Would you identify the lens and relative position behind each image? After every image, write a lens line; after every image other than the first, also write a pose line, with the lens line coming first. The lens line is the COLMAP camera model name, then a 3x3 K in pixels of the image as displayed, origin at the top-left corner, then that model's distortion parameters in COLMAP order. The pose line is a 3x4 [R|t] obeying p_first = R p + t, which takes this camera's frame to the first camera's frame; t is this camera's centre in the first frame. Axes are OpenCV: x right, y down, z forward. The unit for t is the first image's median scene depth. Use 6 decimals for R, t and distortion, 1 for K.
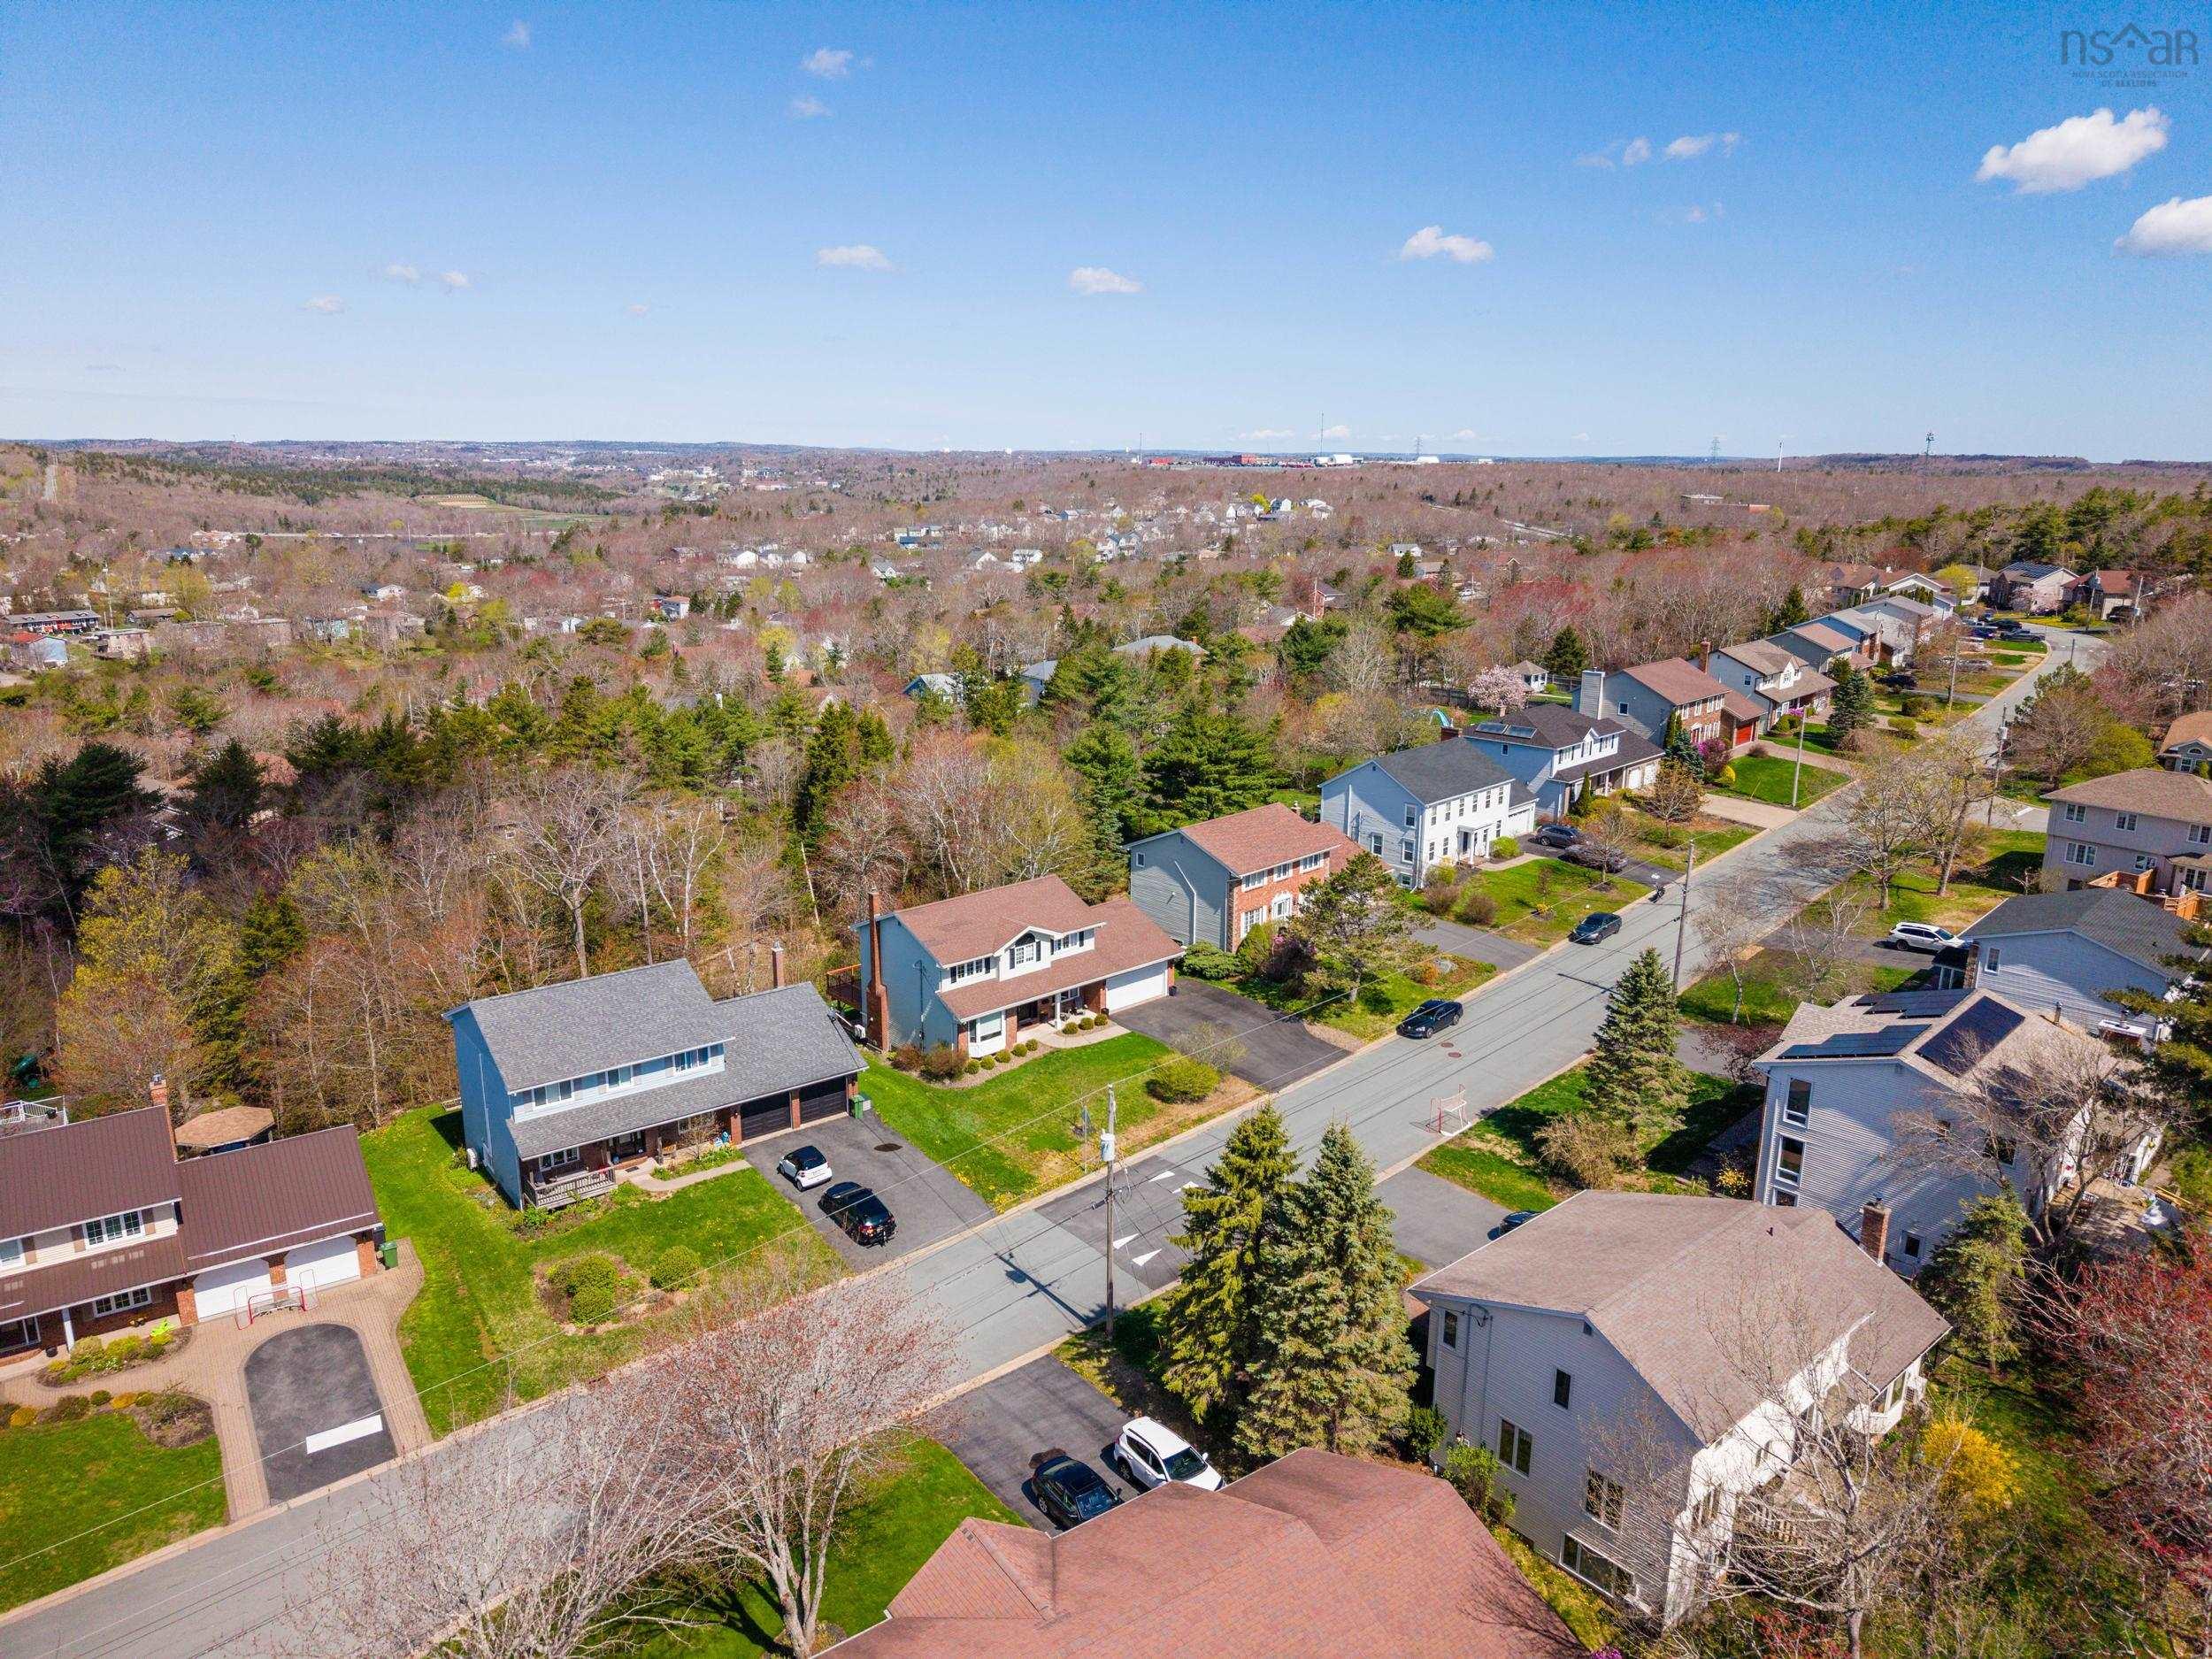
lens RADIAL K [[1482.8, 0, 1109.7], [0, 1482.8, 823.6], [0, 0, 1]] dist [0.026474, -0.025454]
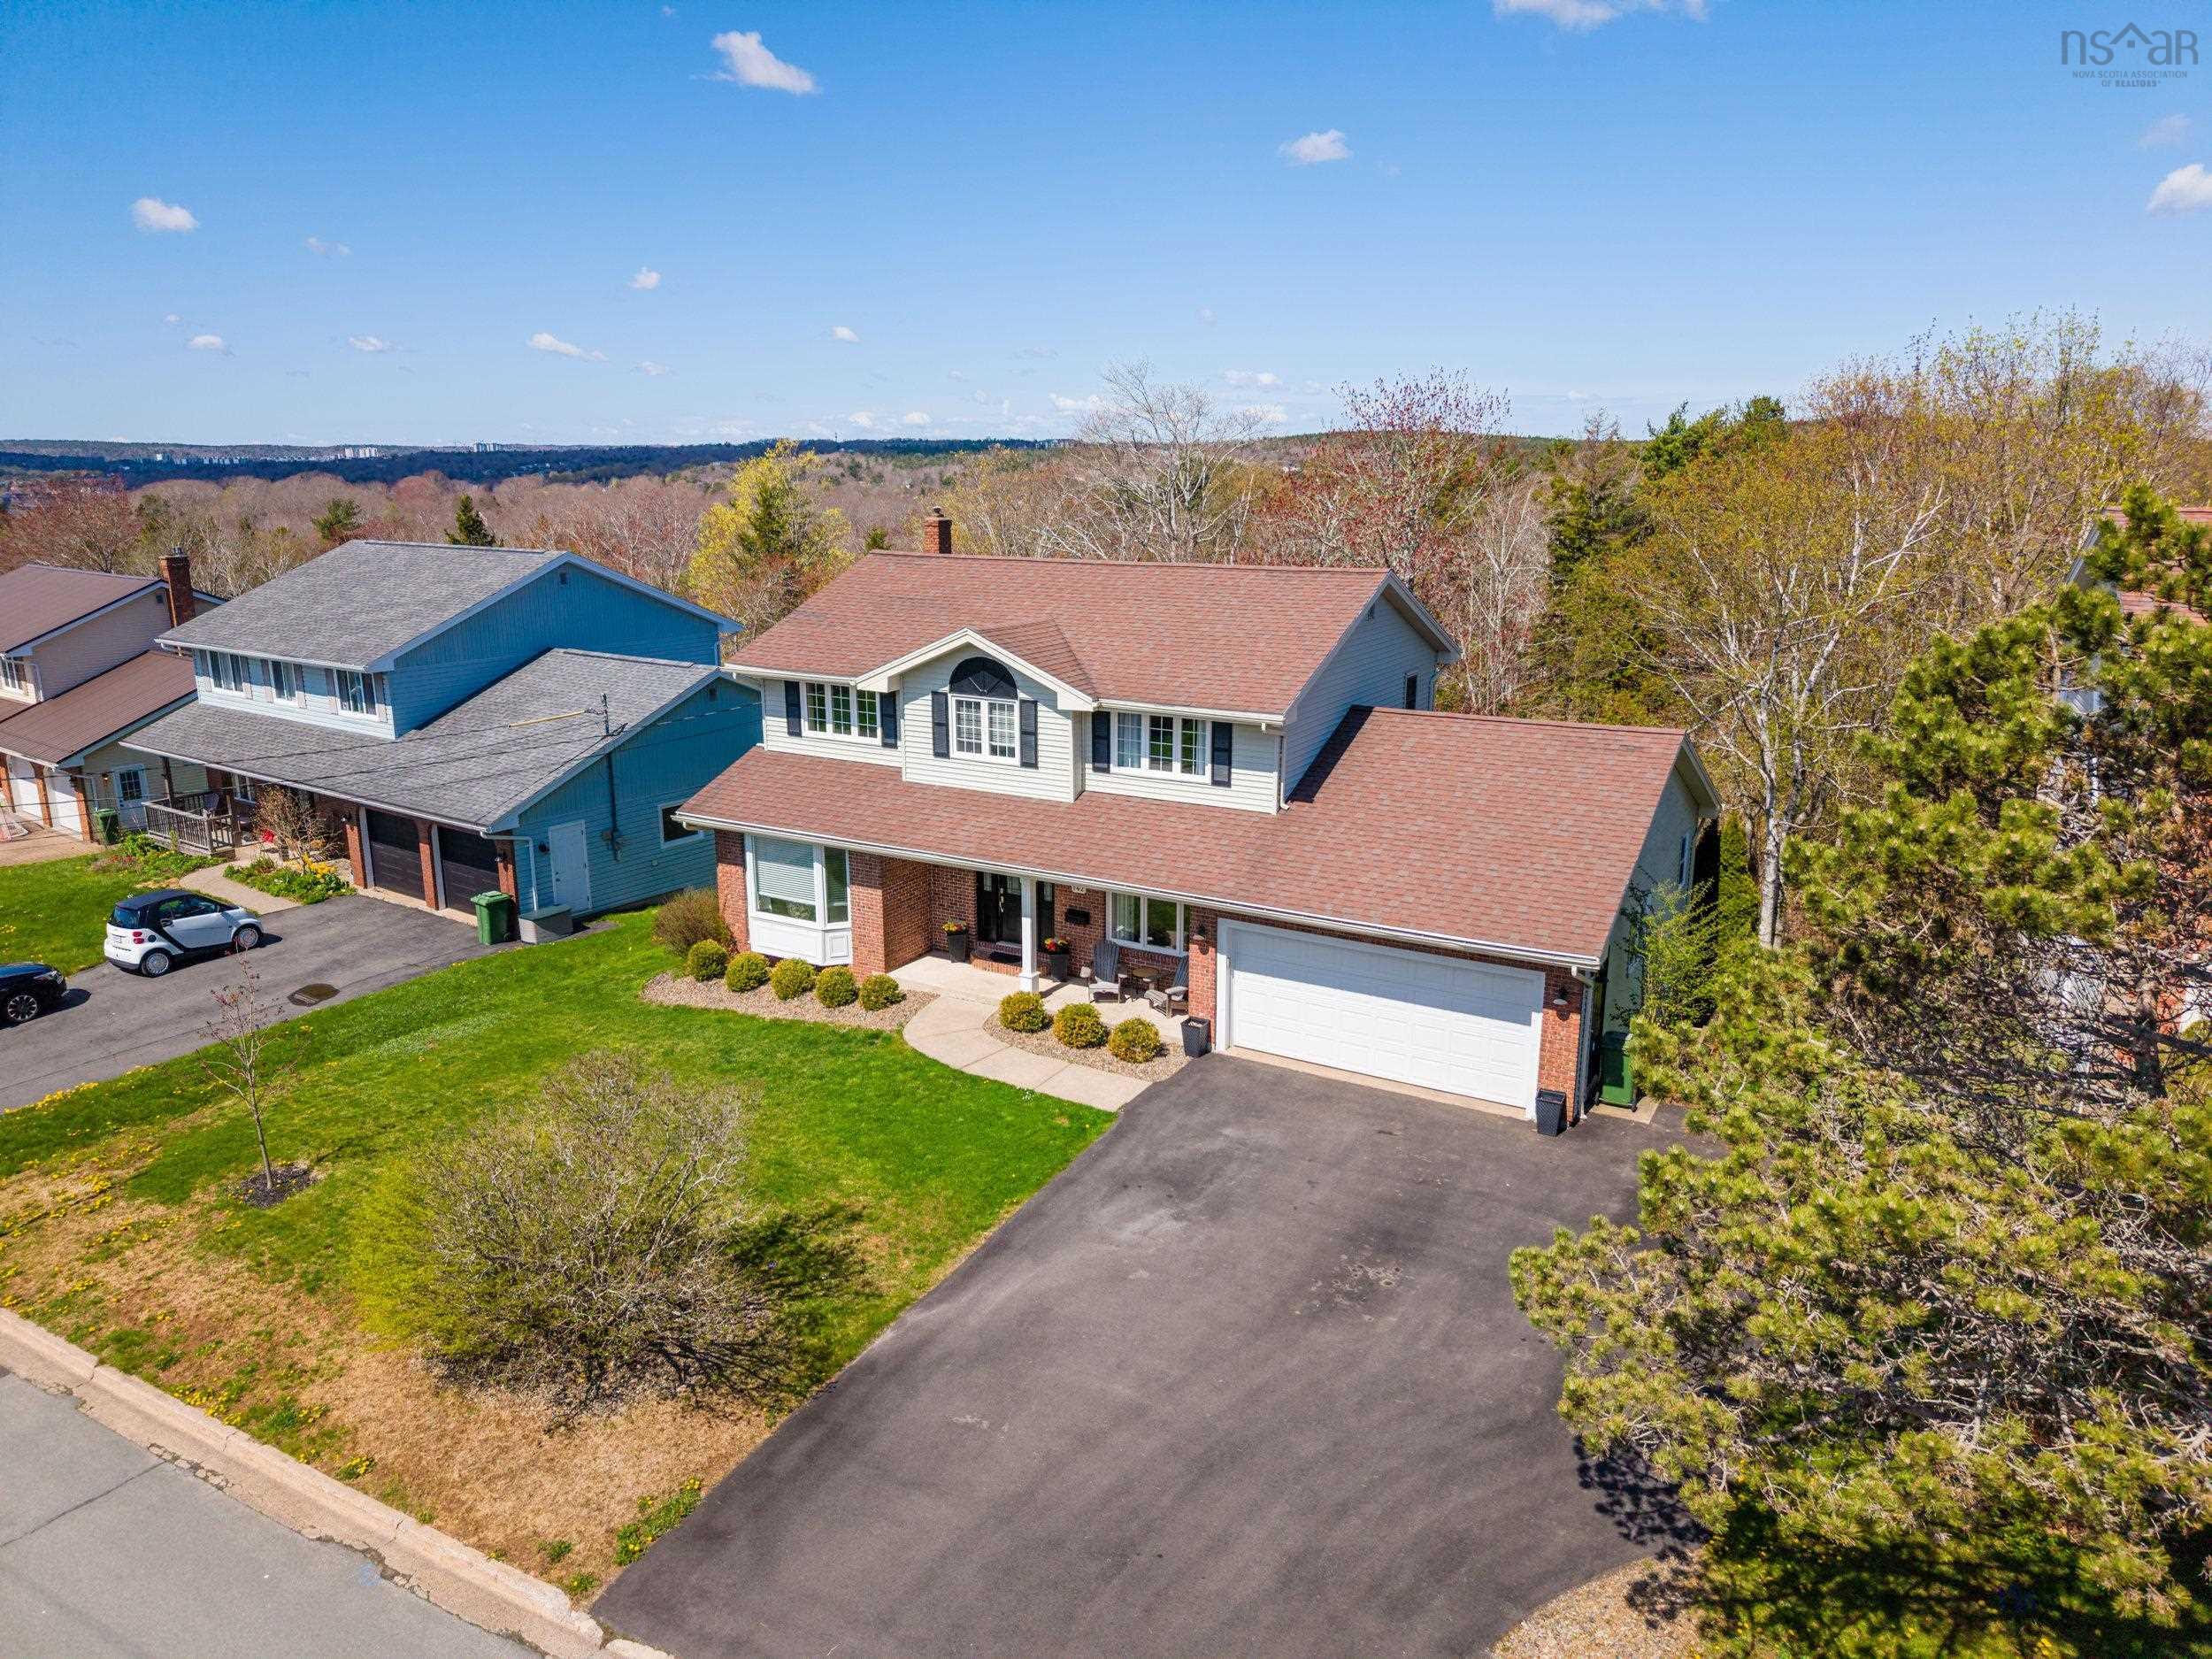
lens RADIAL K [[1482.8, 0, 1105.7], [0, 1482.8, 790.6], [0, 0, 1]] dist [0.026474, -0.025454]
pose [[0.308585, 0.200013, -0.929930, 0.185505], [-0.227405, 0.964805, 0.132053, 0.040027], [0.923614, 0.170721, 0.343208, 0.687792]]
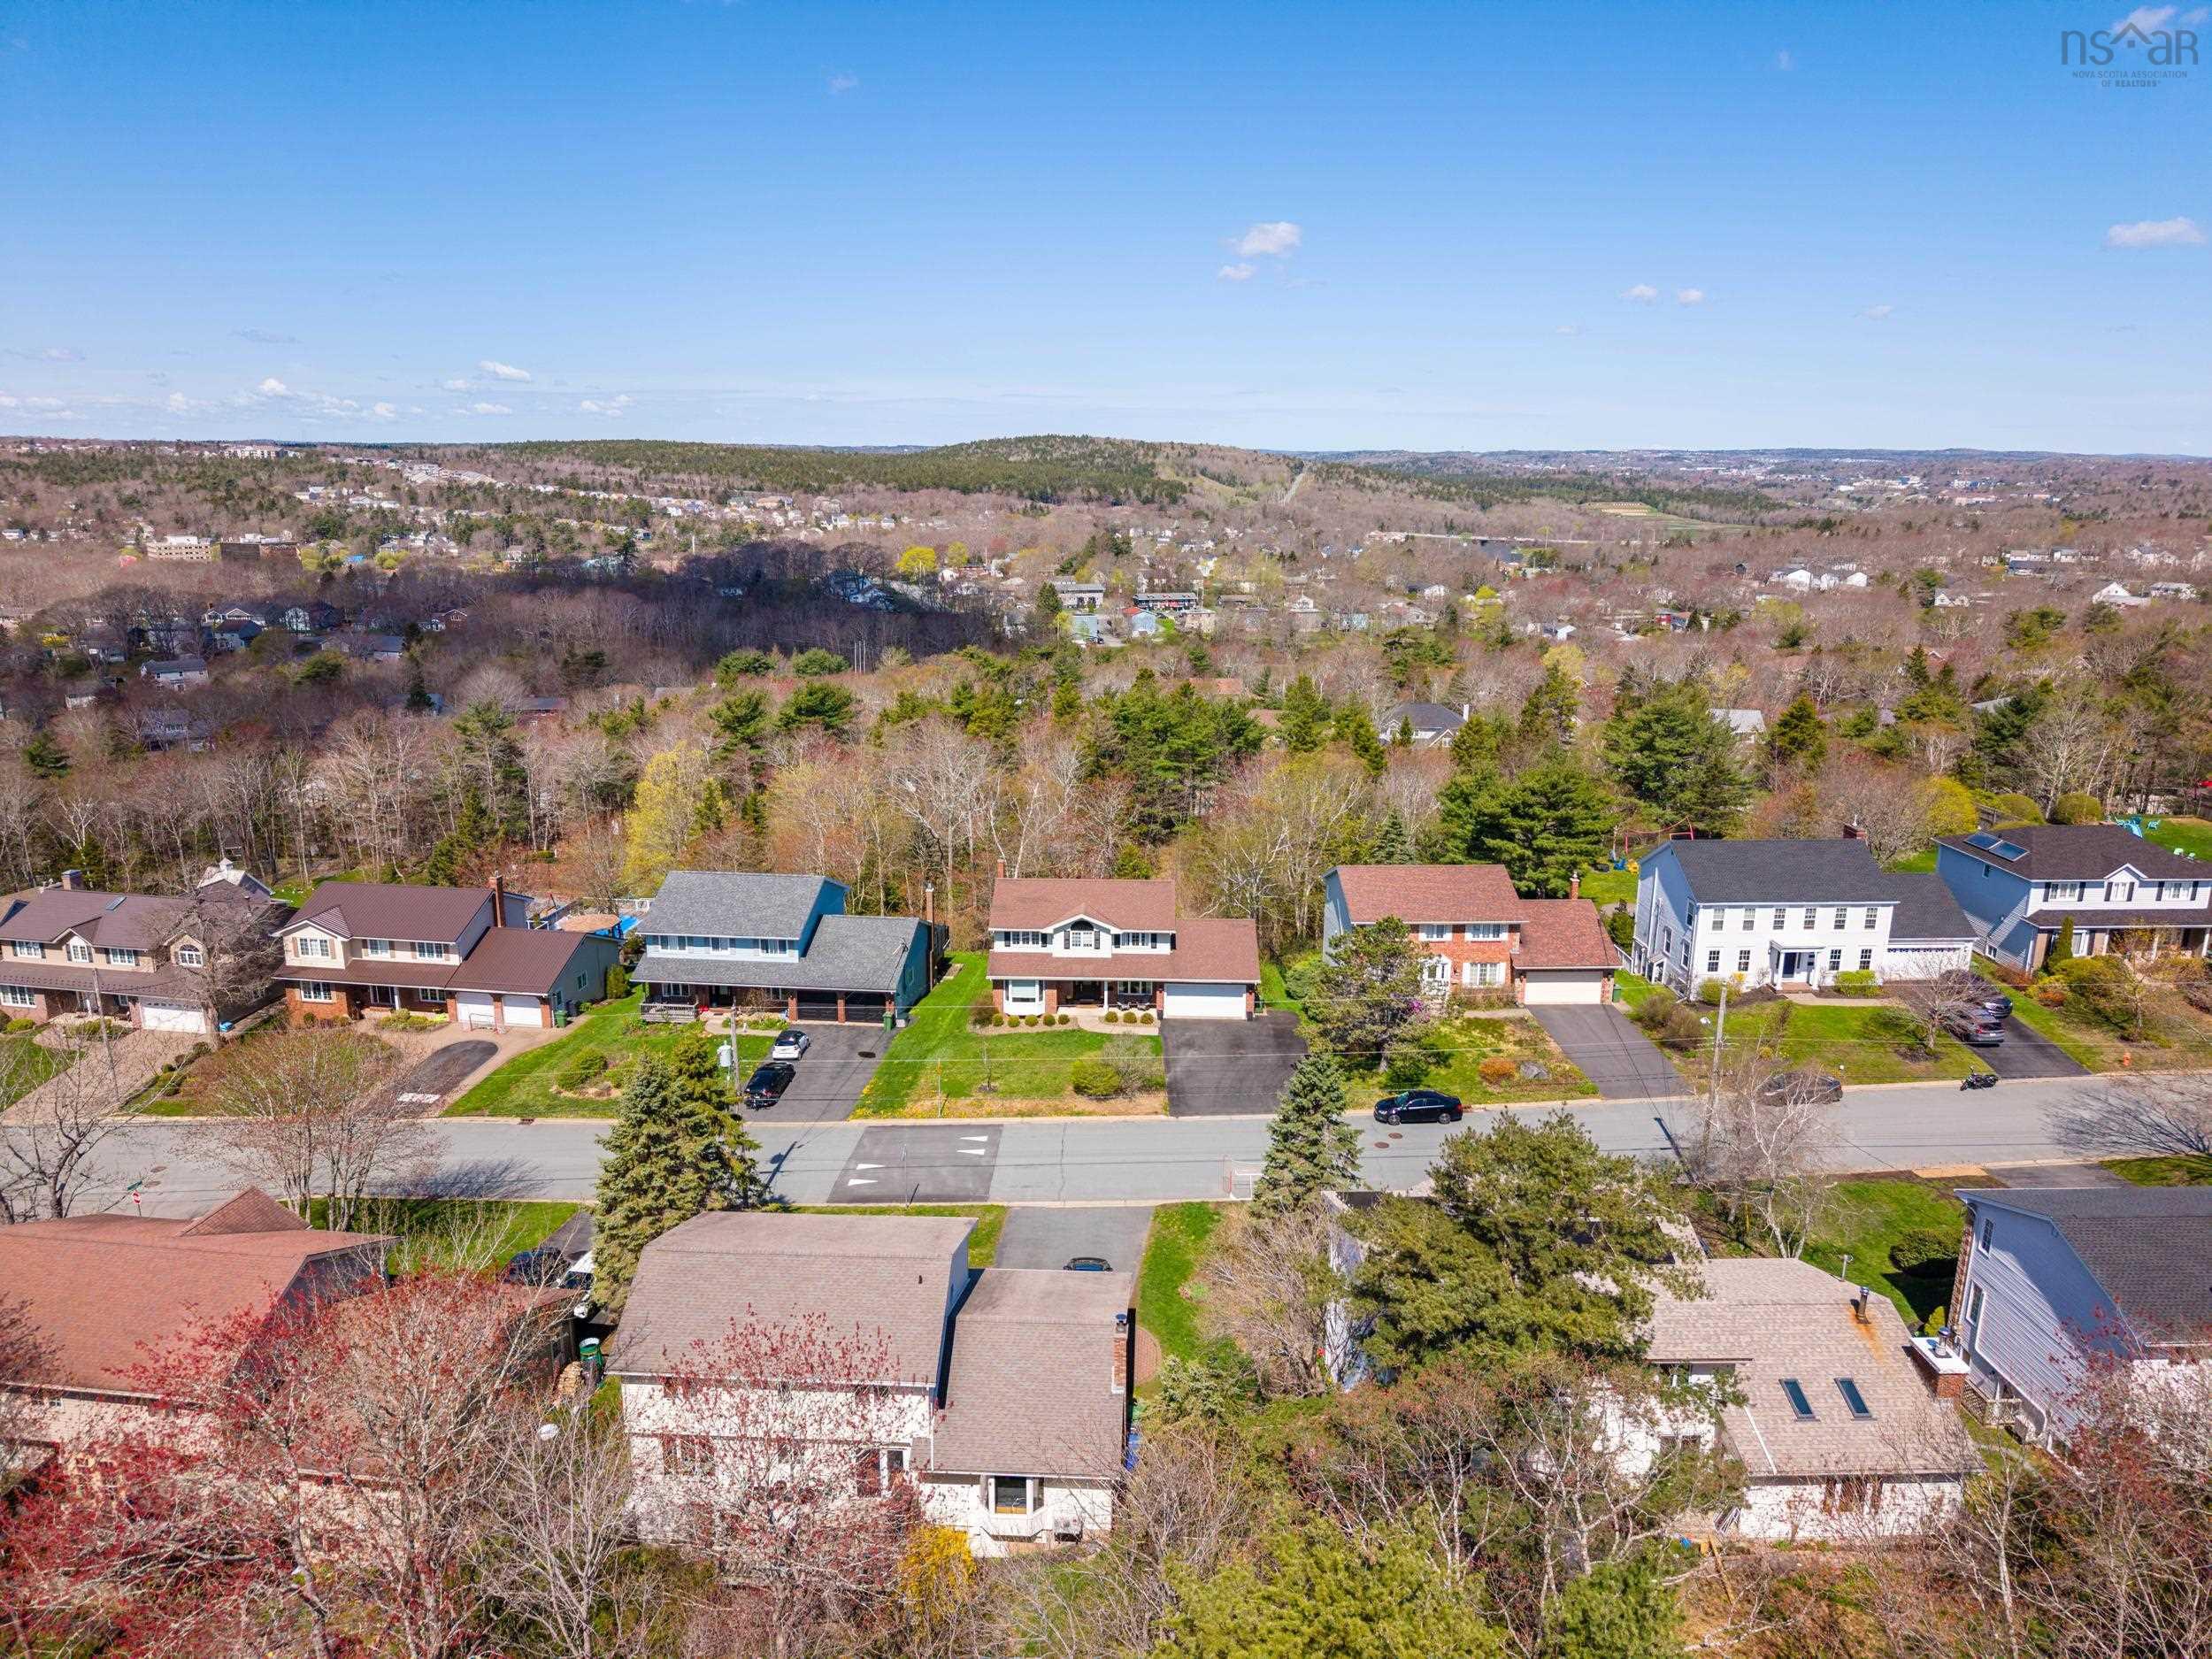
lens RADIAL K [[1482.8, 0, 1105.1], [0, 1482.8, 811.2], [0, 0, 1]] dist [0.026474, -0.025454]
pose [[0.724864, 0.158755, -0.670350, 0.513148], [-0.167395, 0.984510, 0.052148, -0.050522], [0.668245, 0.074413, 0.740211, 0.136482]]
